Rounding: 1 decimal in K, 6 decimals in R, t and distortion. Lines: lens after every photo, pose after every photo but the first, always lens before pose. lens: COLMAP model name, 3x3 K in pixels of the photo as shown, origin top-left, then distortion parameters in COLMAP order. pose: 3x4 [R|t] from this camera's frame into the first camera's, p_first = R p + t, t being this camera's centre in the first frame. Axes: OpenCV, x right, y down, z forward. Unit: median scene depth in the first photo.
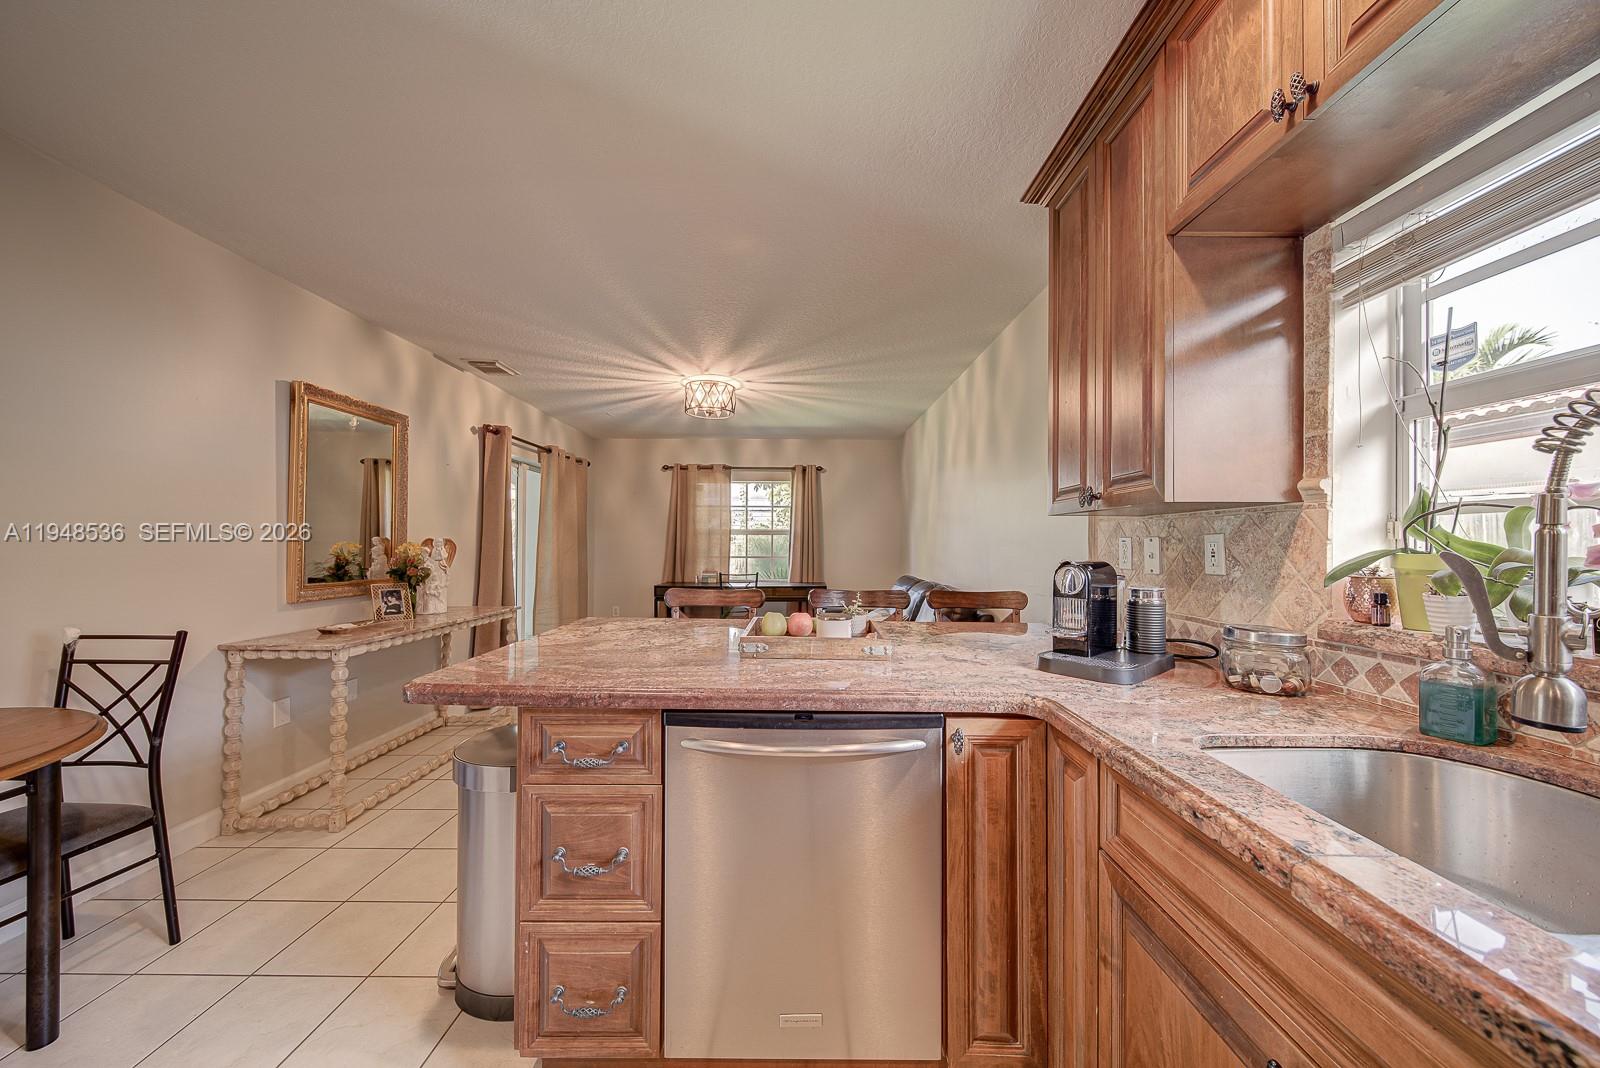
lens RADIAL K [[567.4, 0, 802.3], [0, 567.4, 540.9], [0, 0, 1]] dist [-0.001679, -0.000401]
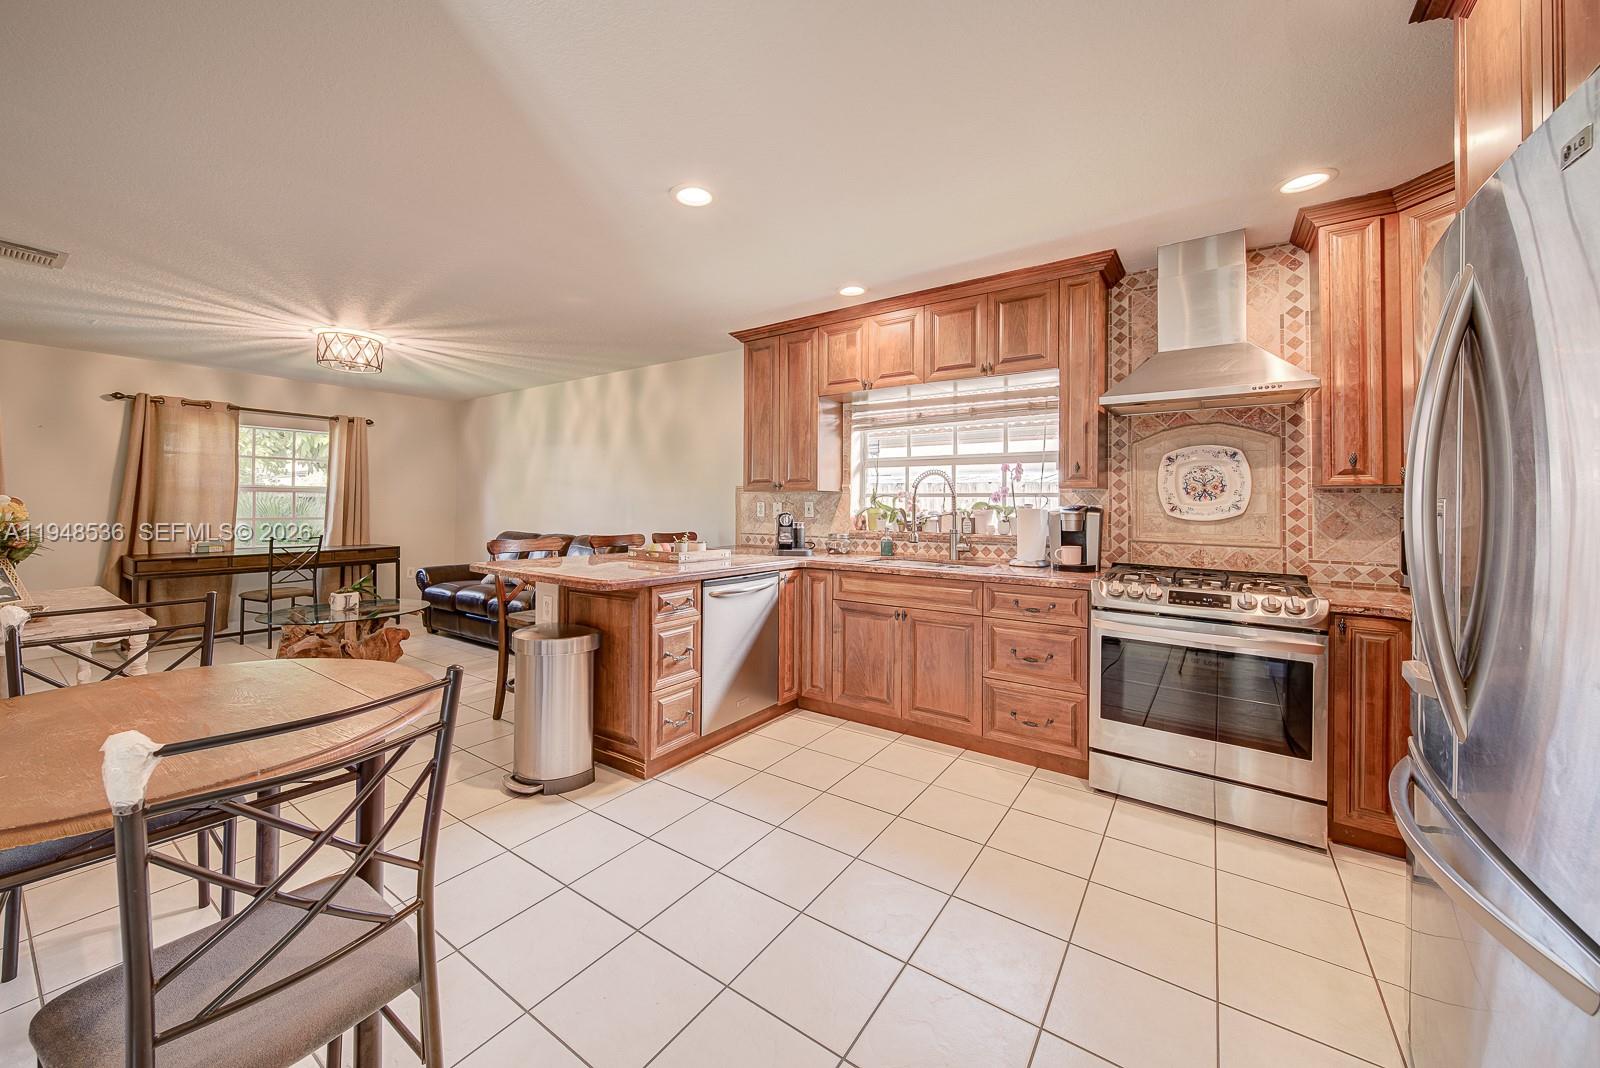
lens RADIAL K [[580.1, 0, 778.9], [0, 580.1, 495.6], [0, 0, 1]] dist [0.001324, -0.000142]
pose [[0.596455, 0.014054, 0.802524, -1.869299], [-0.007803, 0.999901, -0.011711, -0.008717], [-0.802609, 0.000723, 0.596505, -0.590578]]
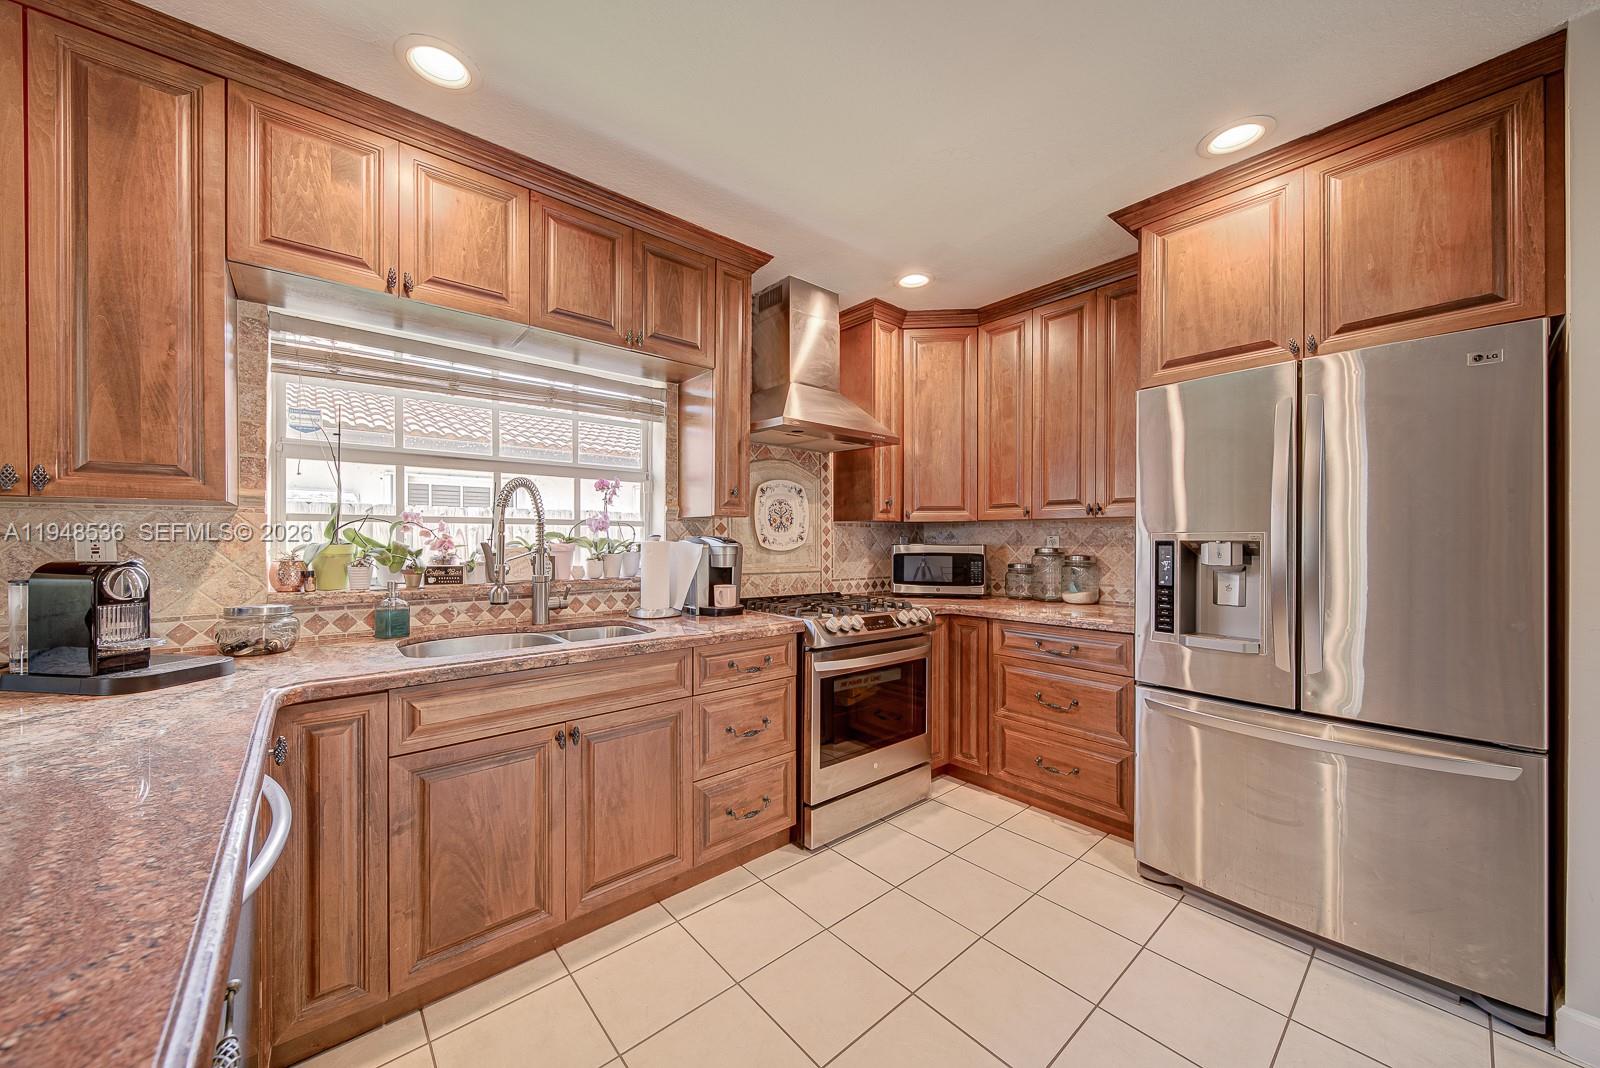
lens RADIAL K [[567.4, 0, 786.2], [0, 567.4, 541.7], [0, 0, 1]] dist [-0.001679, -0.000401]
pose [[-0.630555, -0.005212, 0.776127, -0.933752], [-0.003221, 0.999986, 0.004099, 0.002189], [-0.776138, 0.000085, -0.630563, 0.886150]]
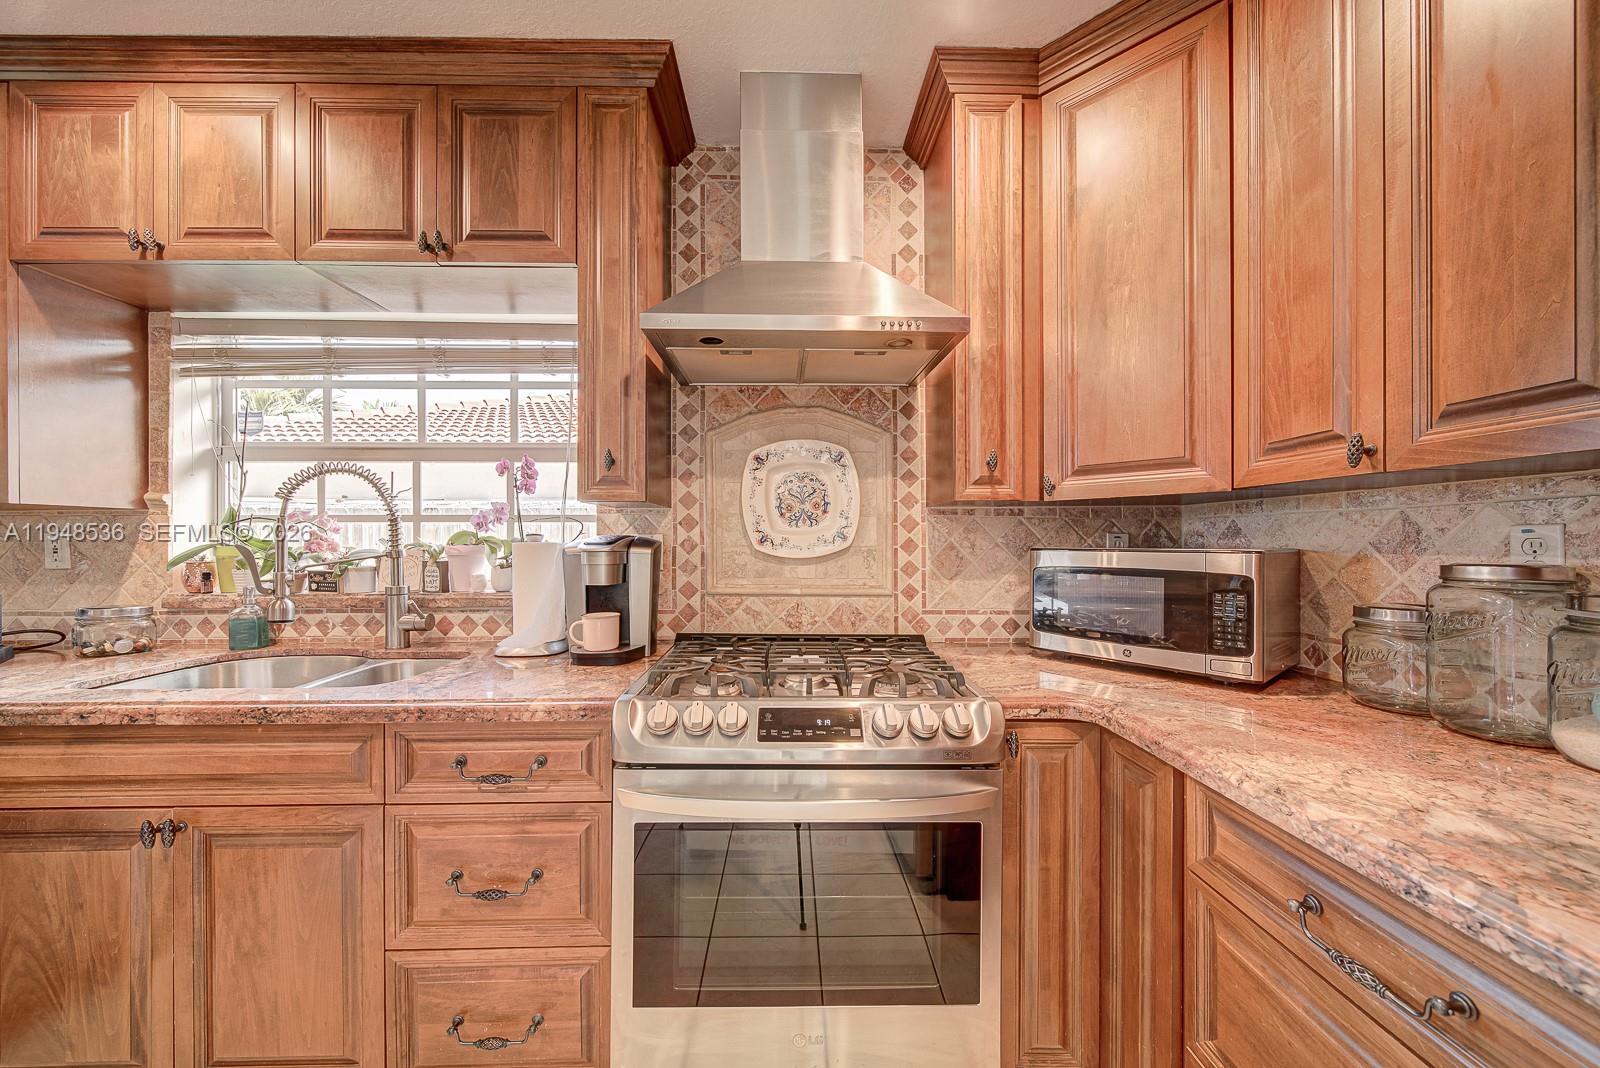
lens RADIAL K [[567.4, 0, 789.9], [0, 567.4, 541.1], [0, 0, 1]] dist [-0.001679, -0.000401]
pose [[-0.017111, -0.005082, 0.999841, -0.502963], [0.000381, 0.999987, 0.005090, 0.000155], [-0.999854, 0.000468, -0.017109, -0.516437]]
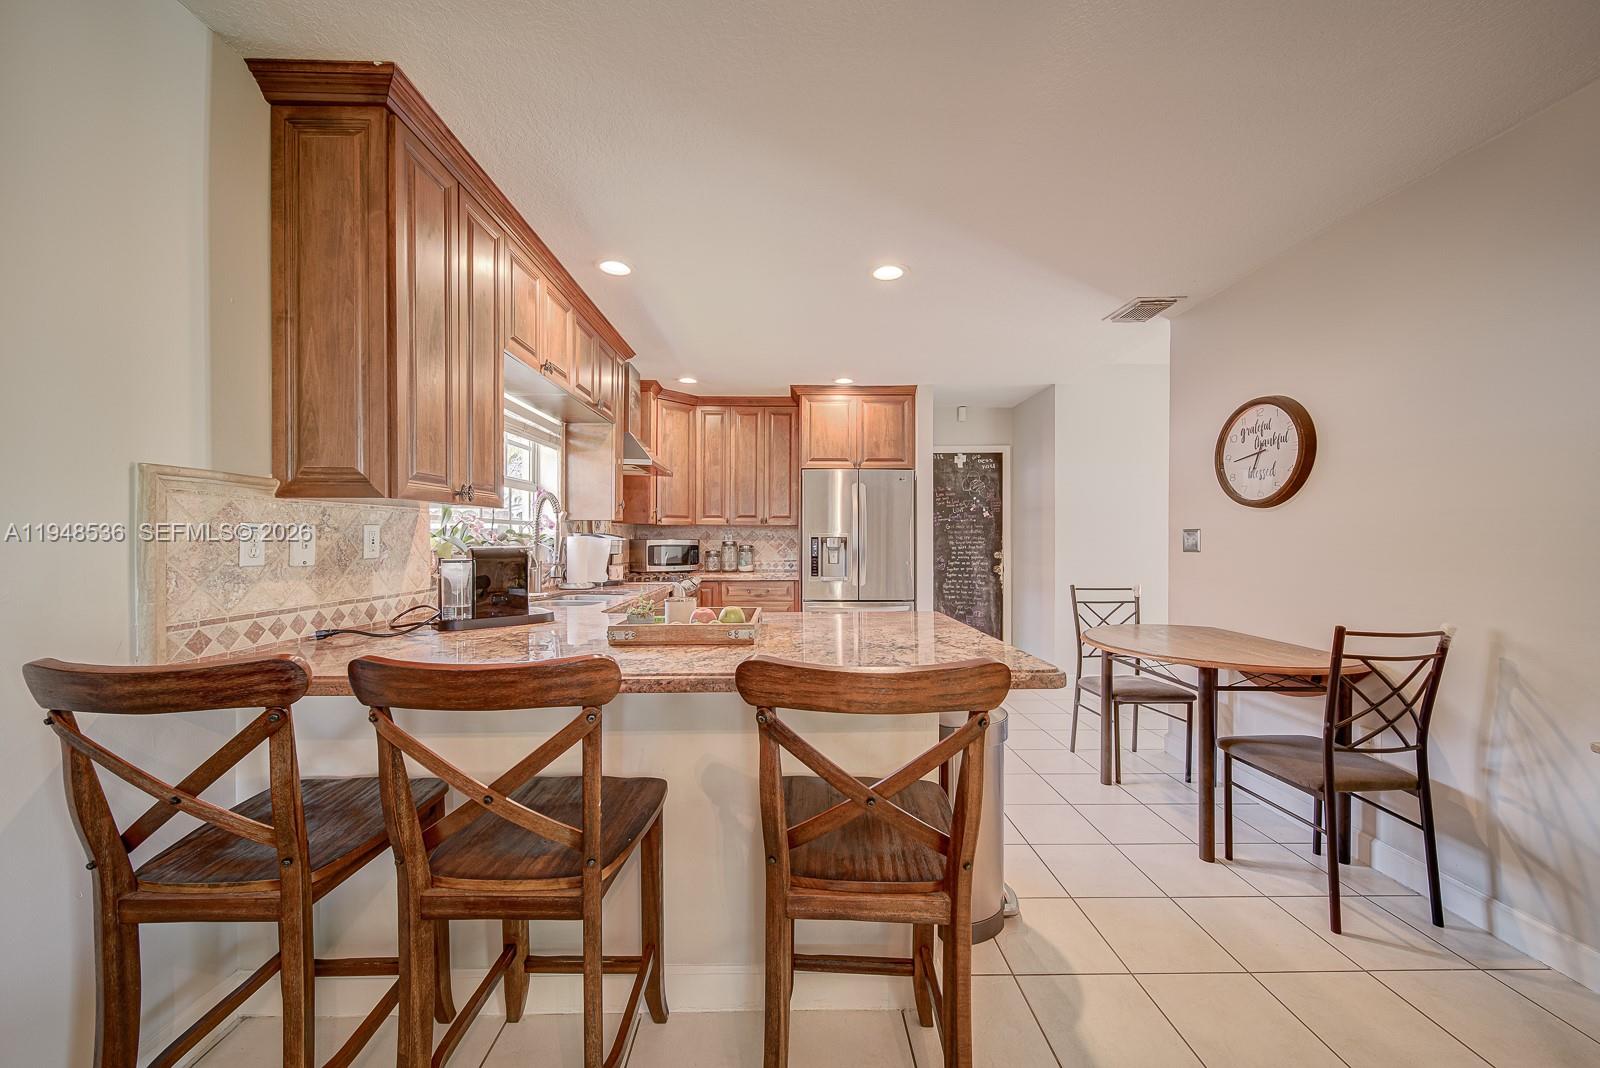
lens RADIAL K [[567.4, 0, 803.5], [0, 567.4, 542.4], [0, 0, 1]] dist [-0.001679, -0.000401]
pose [[-0.999850, 0.004748, -0.016666, -0.214435], [0.004693, 0.999983, 0.003351, 0.033433], [0.016682, 0.003272, -0.999855, 2.799723]]
